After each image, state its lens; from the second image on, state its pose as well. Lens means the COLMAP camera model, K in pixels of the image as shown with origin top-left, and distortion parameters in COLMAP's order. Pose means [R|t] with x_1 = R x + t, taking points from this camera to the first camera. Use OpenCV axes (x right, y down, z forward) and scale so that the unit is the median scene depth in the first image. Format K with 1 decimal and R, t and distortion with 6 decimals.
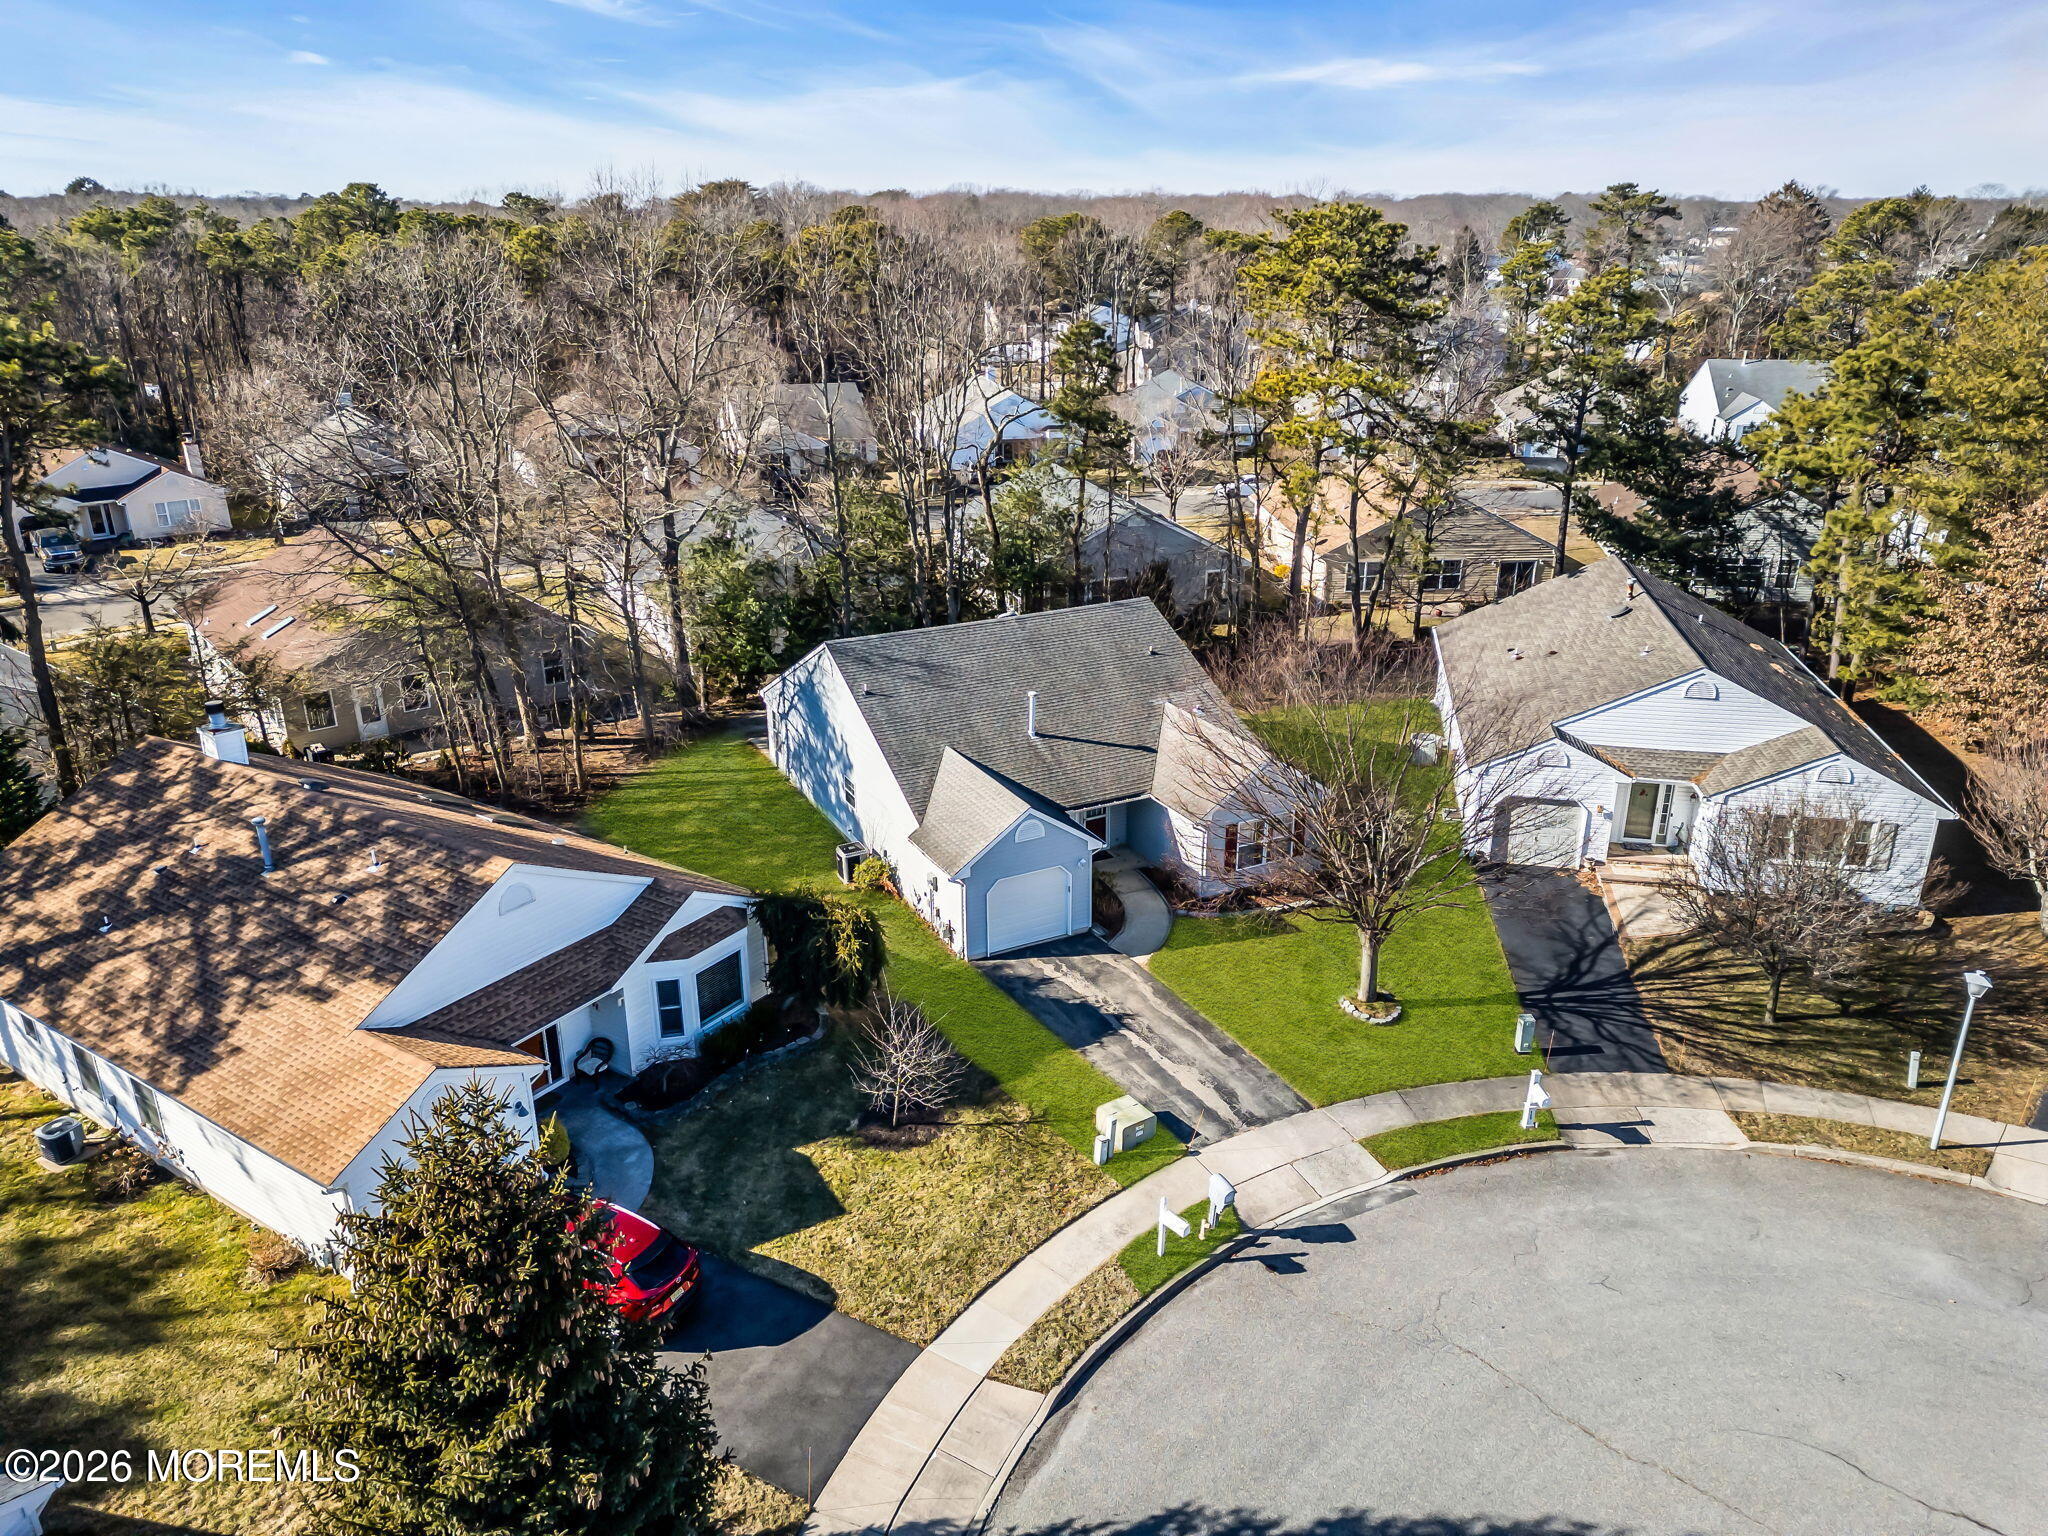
lens RADIAL K [[1414.9, 0, 1031.2], [0, 1414.9, 777.0], [0, 0, 1]] dist [0.096408, -0.109177]
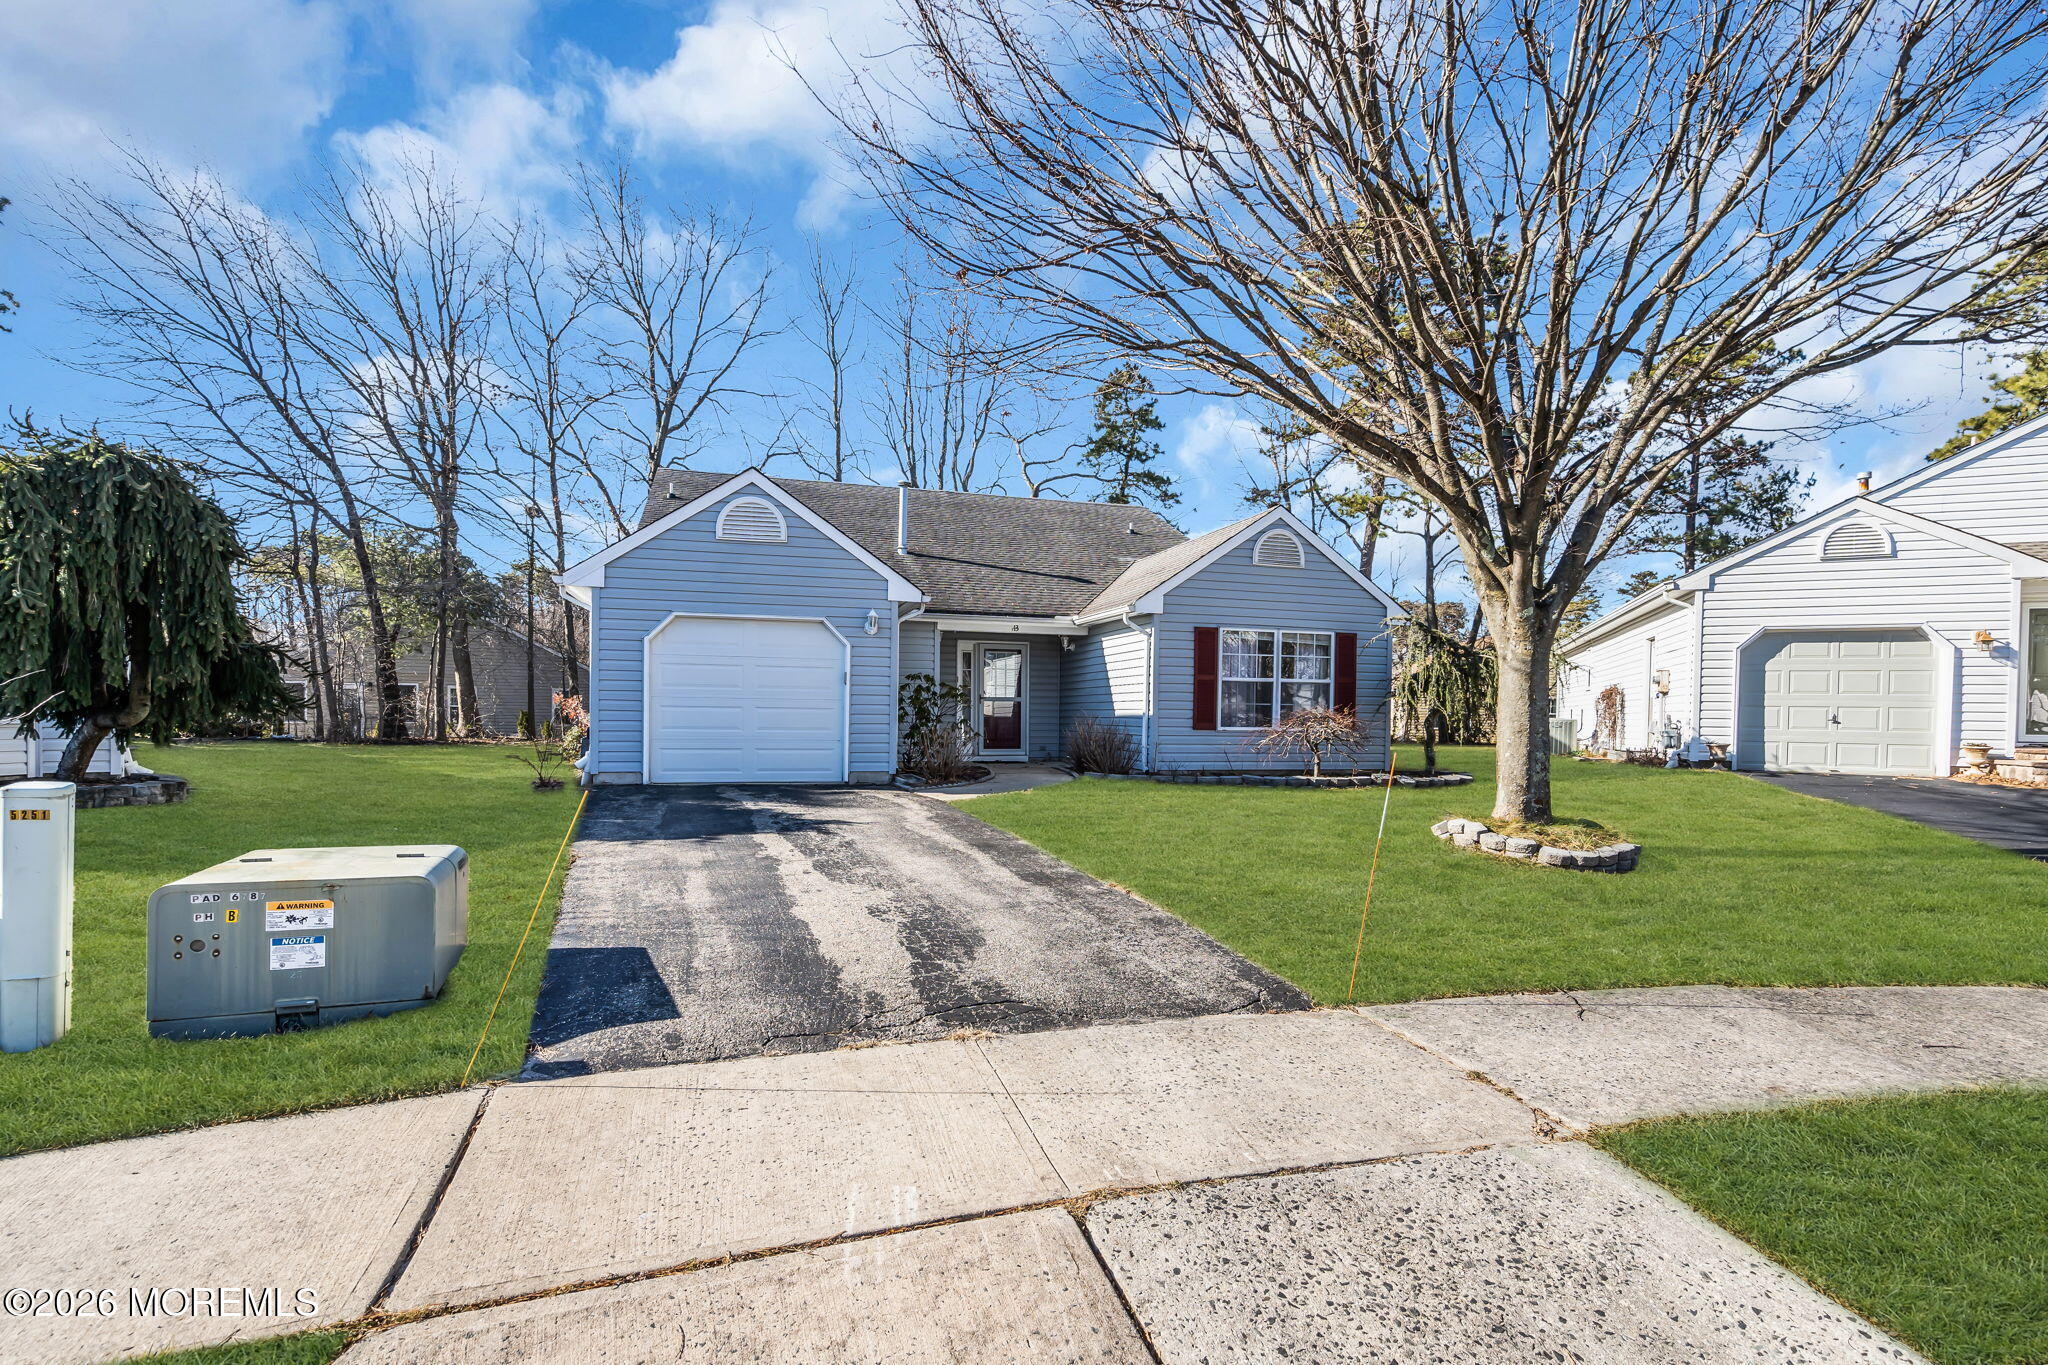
lens RADIAL K [[957.2, 0, 1030.7], [0, 957.2, 719.6], [0, 0, 1]] dist [-0.000410, 0.000037]
pose [[0.982086, 0.012712, -0.188003, 0.160859], [-0.079461, 0.932611, -0.352027, 0.216157], [0.170859, 0.360660, 0.916914, 0.749132]]
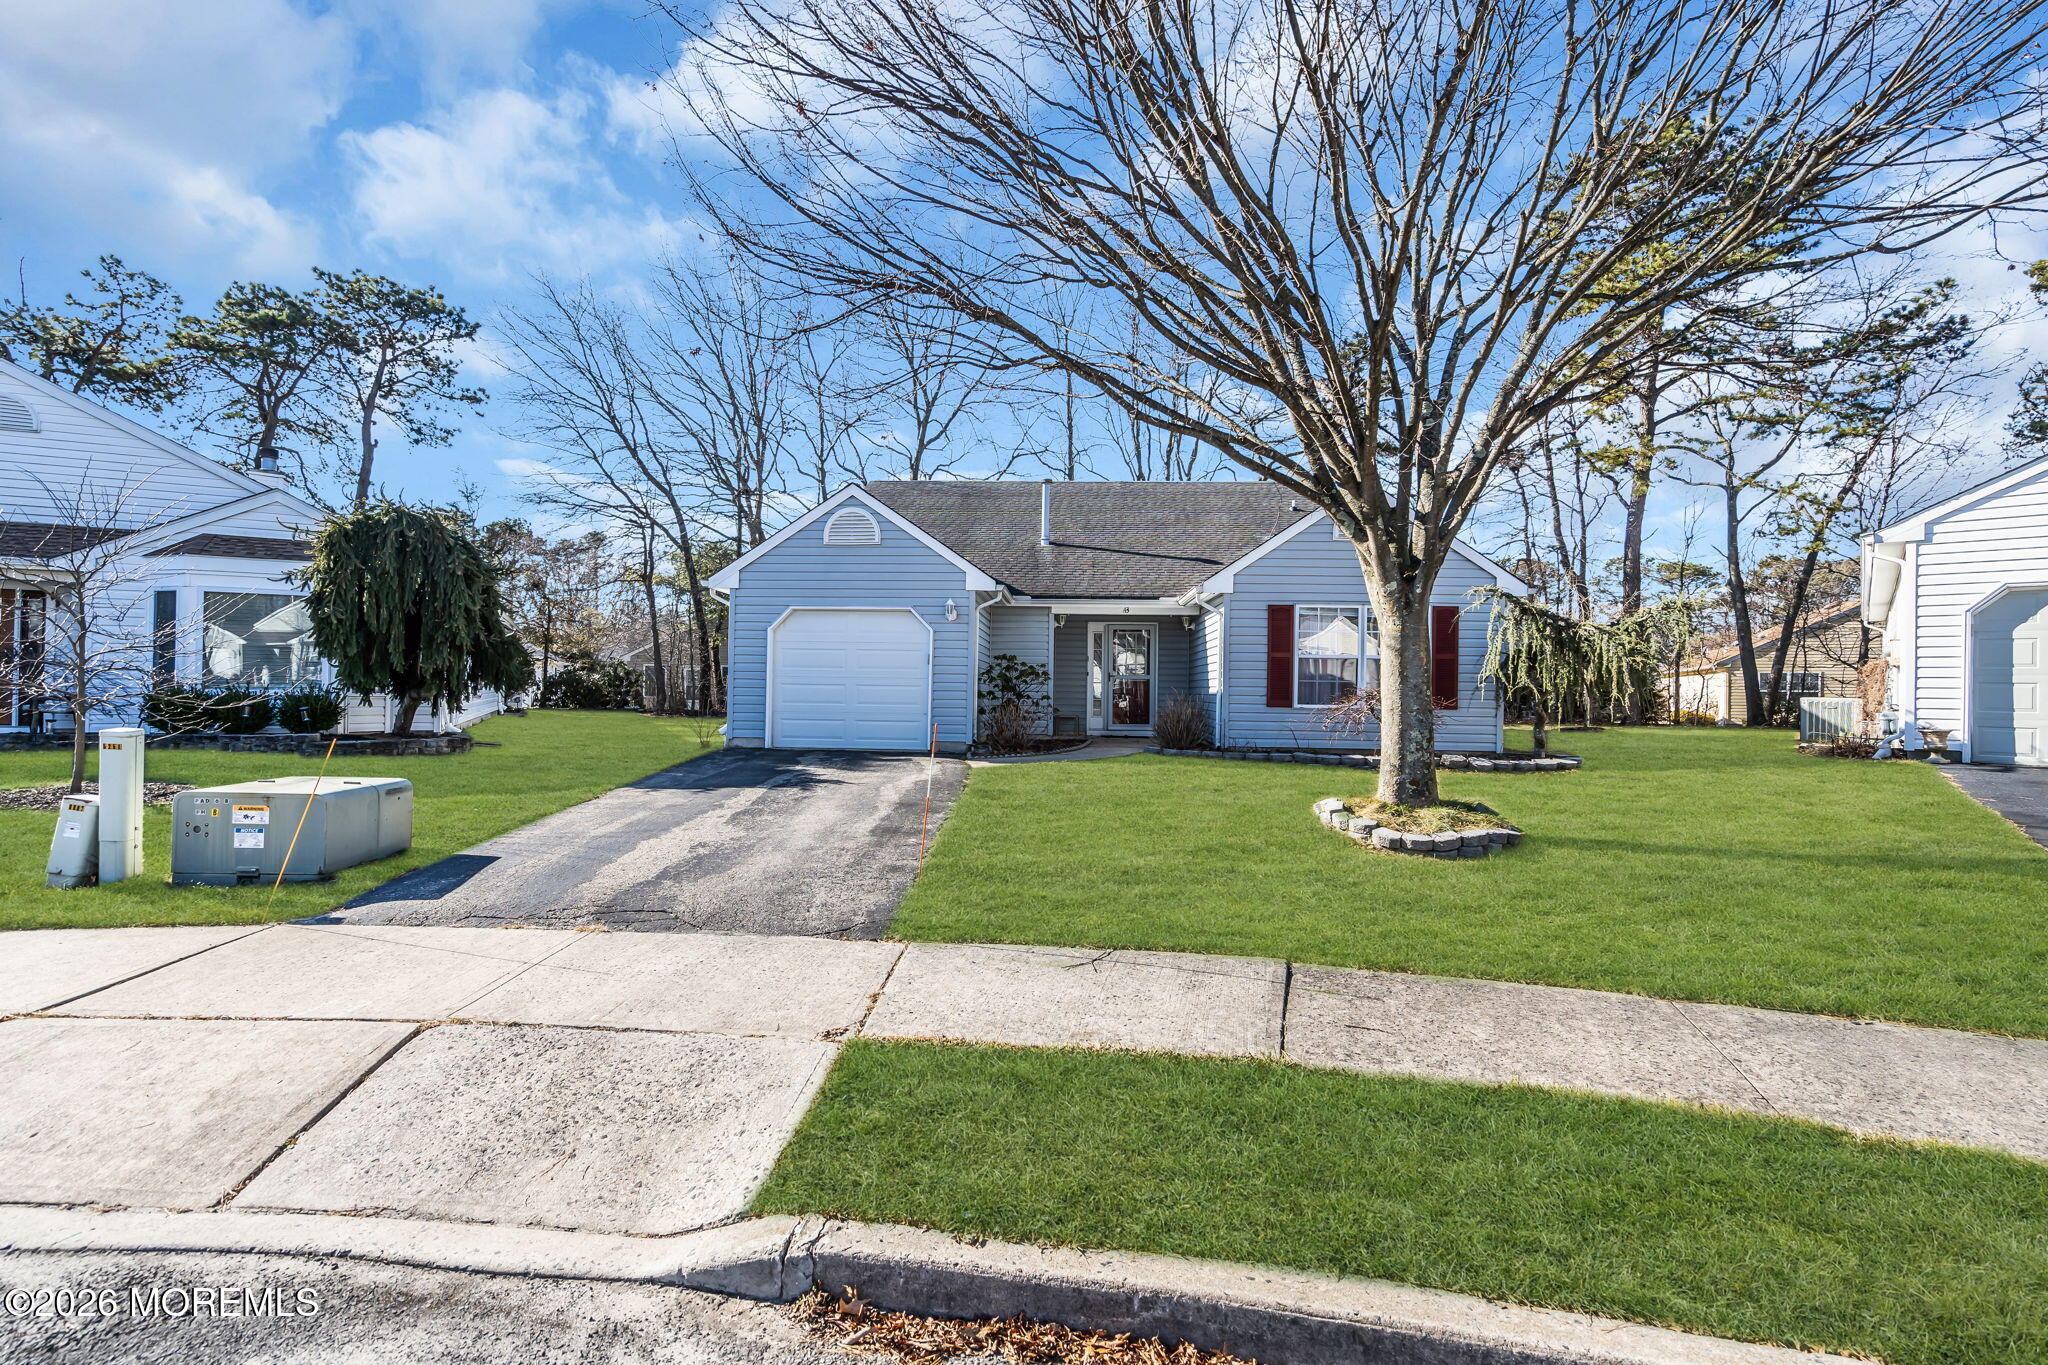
lens RADIAL K [[935.0, 0, 1026.3], [0, 935.0, 669.6], [0, 0, 1]] dist [-0.000497, 0.000009]
pose [[0.860348, 0.001797, -0.509704, 0.263622], [-0.197921, 0.922704, -0.330825, 0.209372], [0.469711, 0.385506, 0.794202, 0.763449]]
